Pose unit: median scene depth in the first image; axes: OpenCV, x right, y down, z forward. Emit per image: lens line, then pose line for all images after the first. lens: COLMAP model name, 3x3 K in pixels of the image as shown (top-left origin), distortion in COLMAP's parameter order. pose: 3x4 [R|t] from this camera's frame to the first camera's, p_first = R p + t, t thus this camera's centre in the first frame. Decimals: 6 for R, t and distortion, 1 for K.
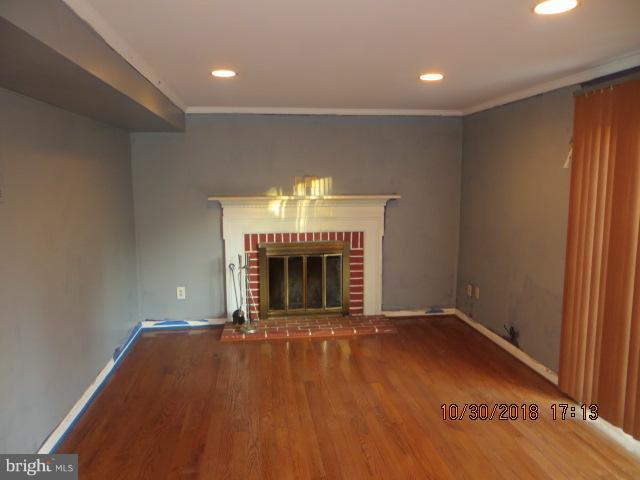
lens RADIAL K [[476.3, 0, 321.0], [0, 476.3, 237.1], [0, 0, 1]] dist [-0.040701, -0.003386]
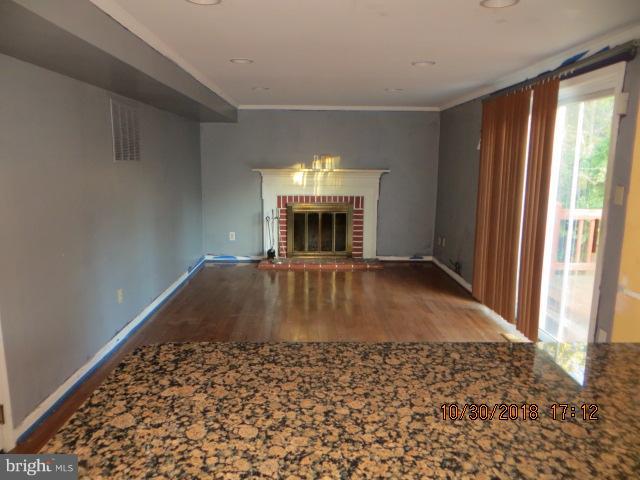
lens RADIAL K [[476.3, 0, 320.2], [0, 476.3, 242.4], [0, 0, 1]] dist [-0.040701, -0.003386]
pose [[0.994196, 0.031845, -0.102763, 0.113745], [-0.027620, 0.998724, 0.042282, 0.068391], [0.103978, -0.039198, 0.993807, -0.387309]]
